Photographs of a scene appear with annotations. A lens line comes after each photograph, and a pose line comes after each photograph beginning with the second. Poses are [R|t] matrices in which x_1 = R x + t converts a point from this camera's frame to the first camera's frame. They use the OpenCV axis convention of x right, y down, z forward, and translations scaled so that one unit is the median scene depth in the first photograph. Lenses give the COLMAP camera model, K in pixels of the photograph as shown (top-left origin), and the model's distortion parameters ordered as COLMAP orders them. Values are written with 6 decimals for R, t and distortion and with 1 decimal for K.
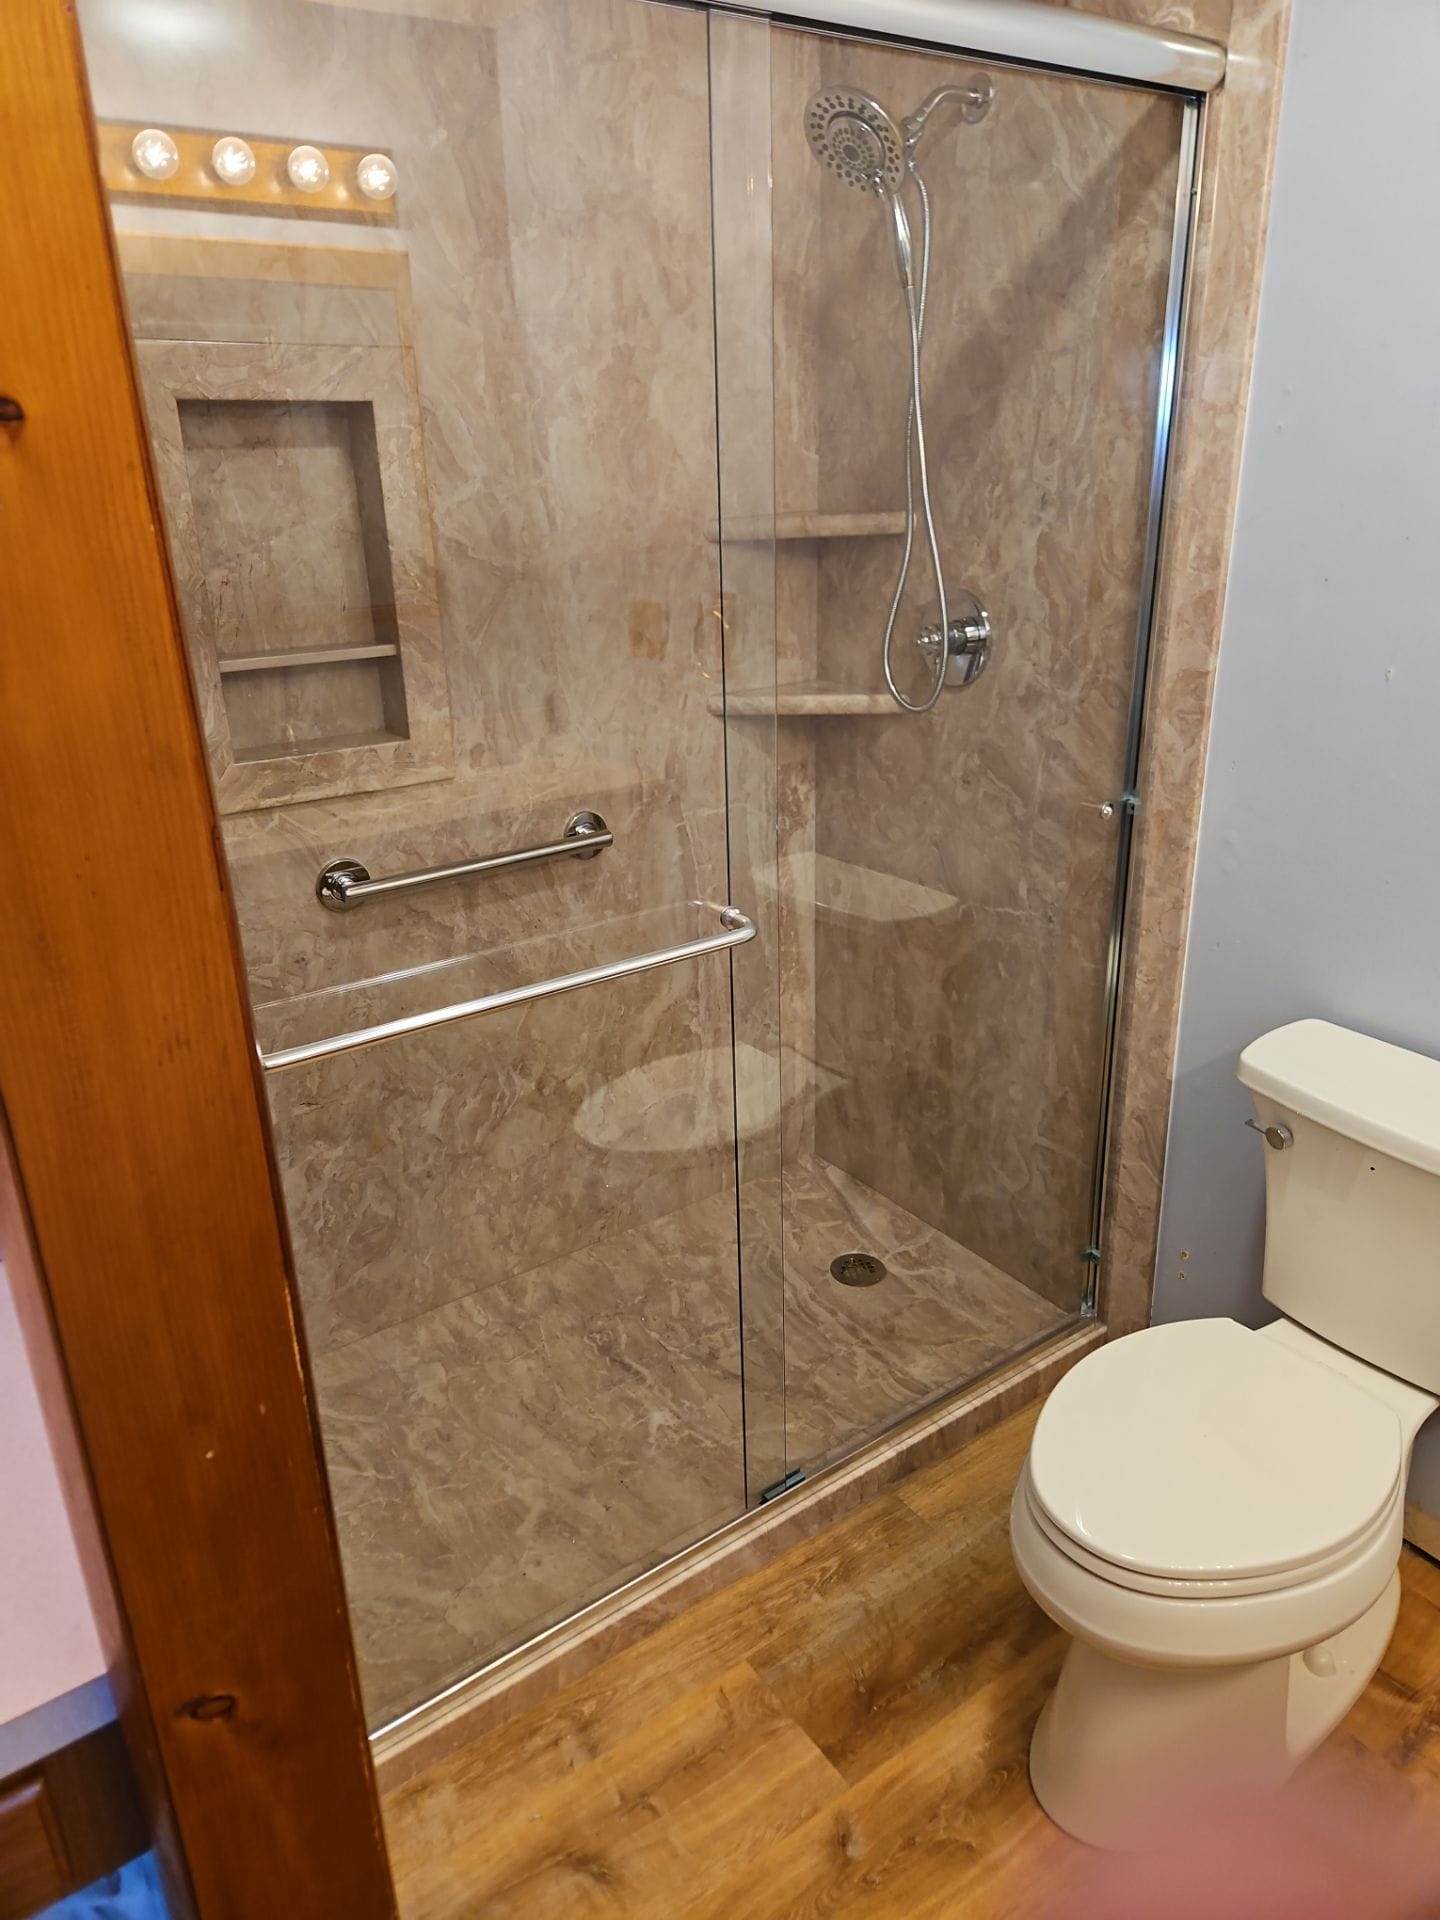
lens RADIAL K [[1261.0, 0, 710.6], [0, 1261.0, 936.7], [0, 0, 1]] dist [0.066456, -0.074912]
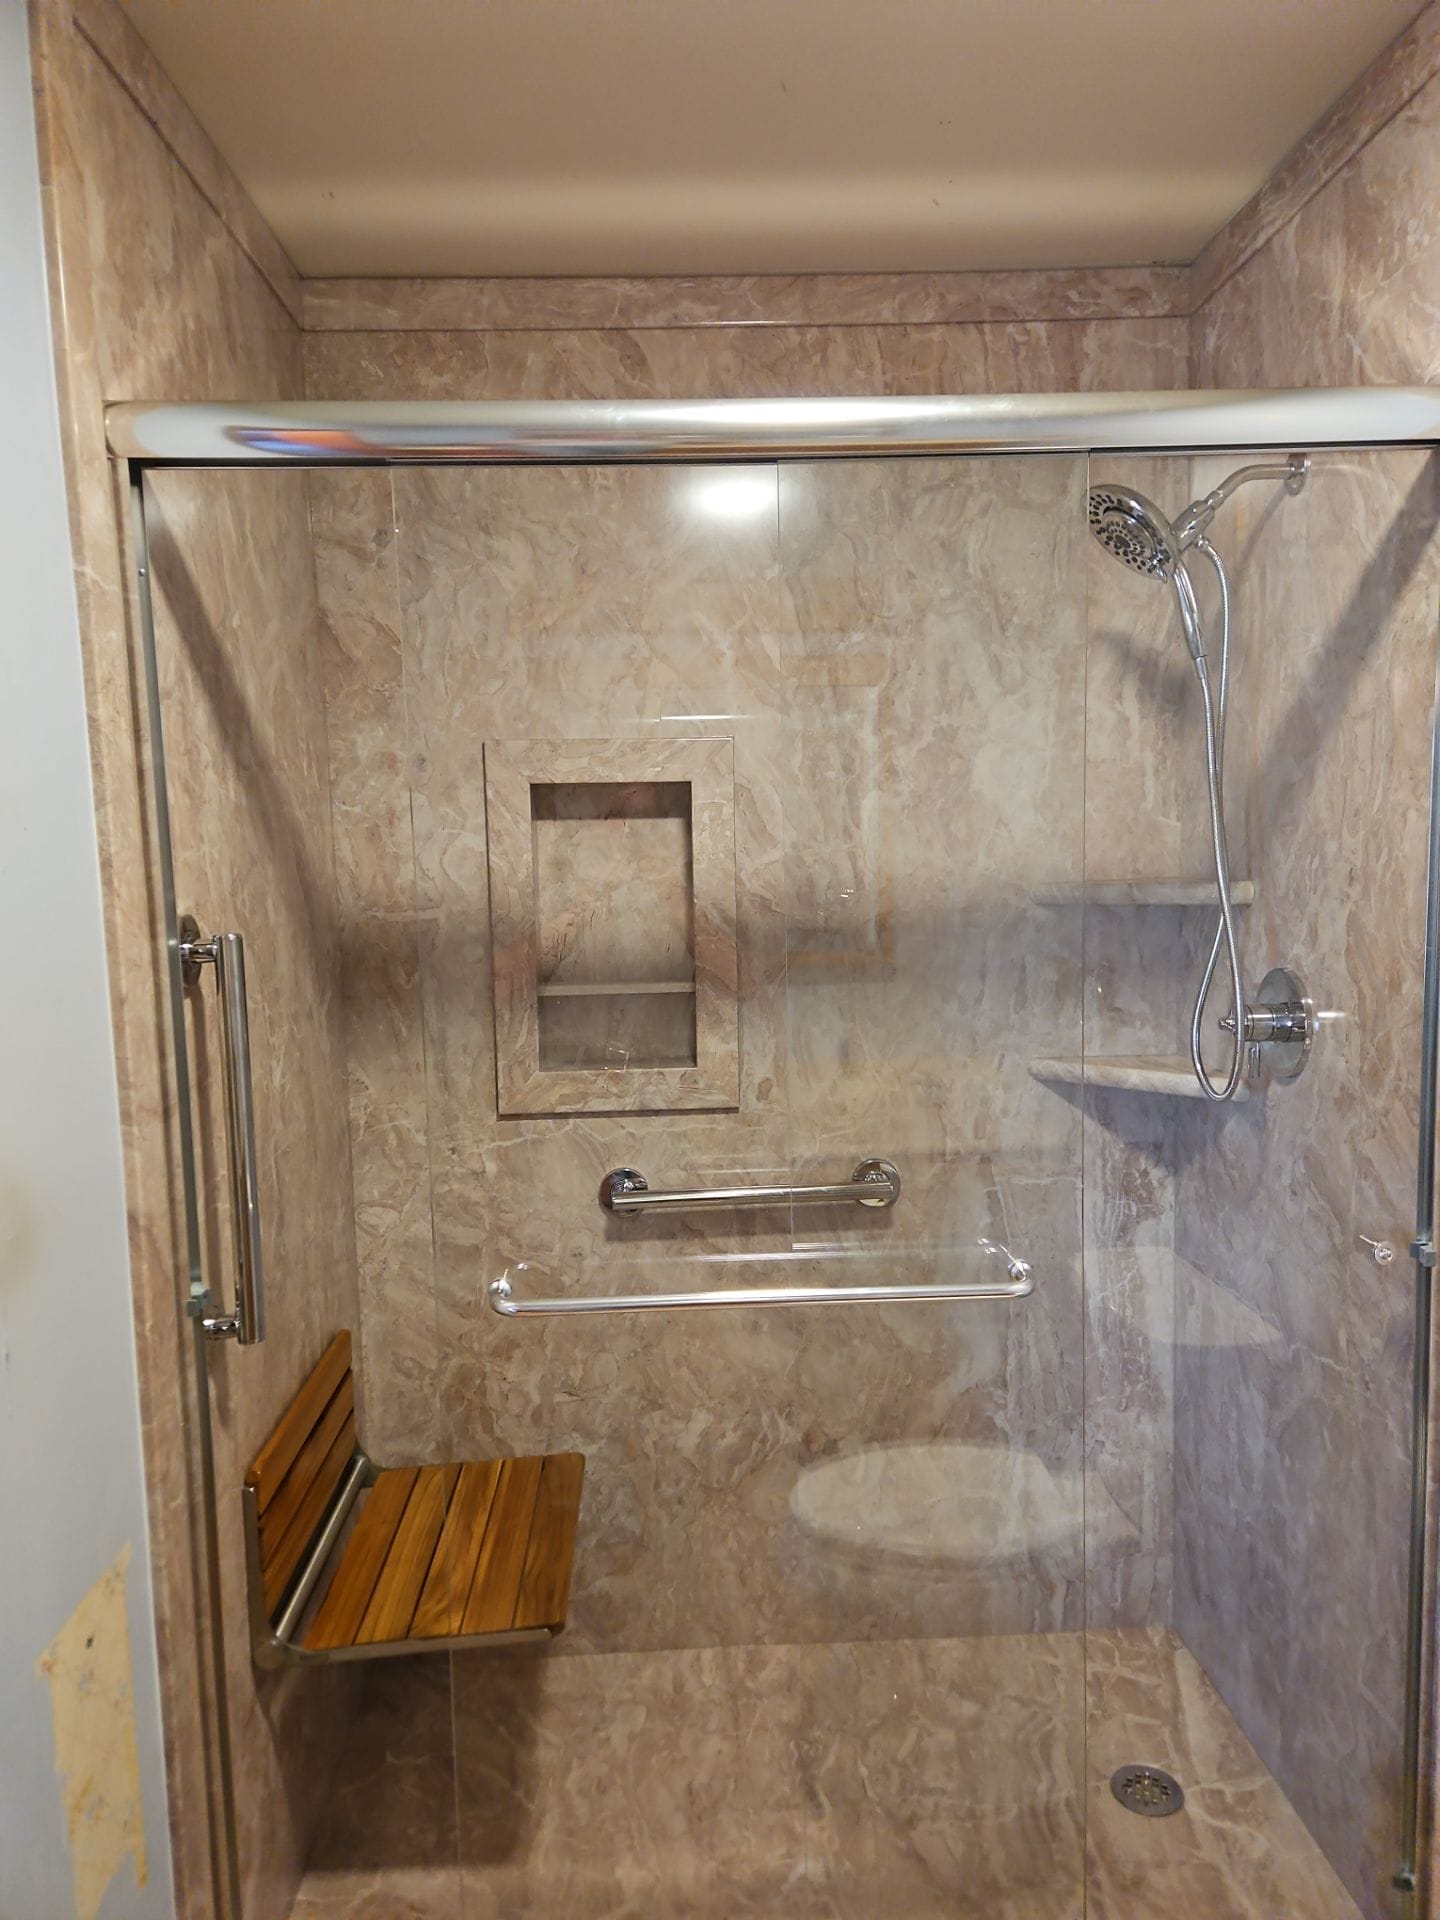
lens RADIAL K [[1264.6, 0, 710.4], [0, 1264.6, 969.0], [0, 0, 1]] dist [0.070646, -0.061070]
pose [[0.845961, 0.066064, -0.529136, 0.331012], [-0.189074, 0.964987, -0.181801, -0.040762], [0.498599, 0.253843, 0.828832, 0.080510]]
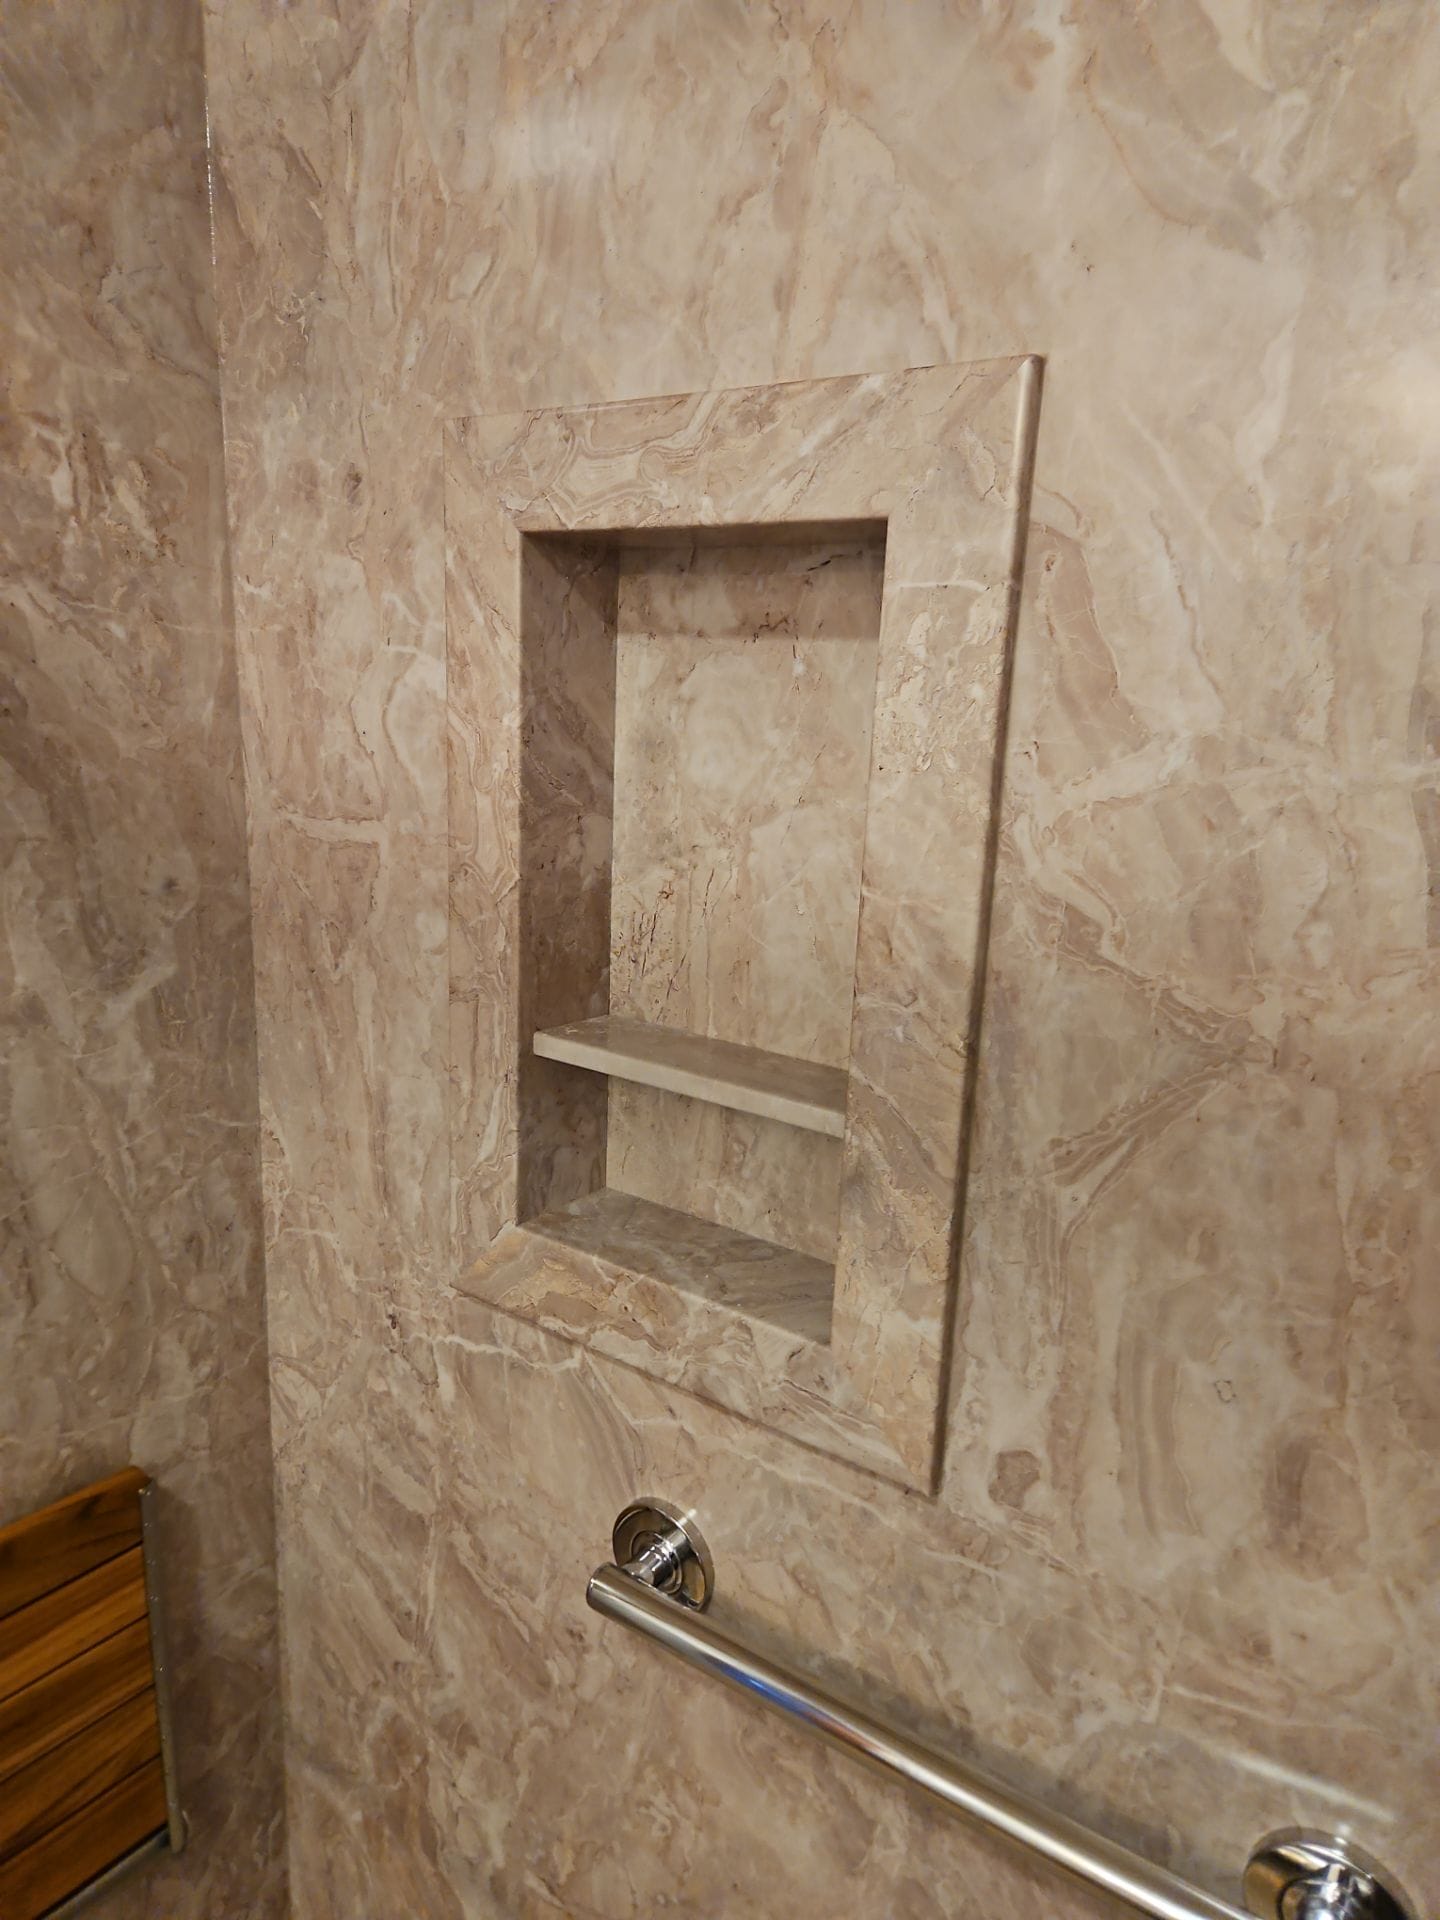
lens RADIAL K [[1264.6, 0, 710.4], [0, 1264.6, 969.0], [0, 0, 1]] dist [0.070646, -0.061070]
pose [[0.331489, 0.248845, -0.910050, 0.077184], [-0.378771, 0.918542, 0.113198, -0.284282], [0.864088, 0.307176, 0.398742, 0.749319]]
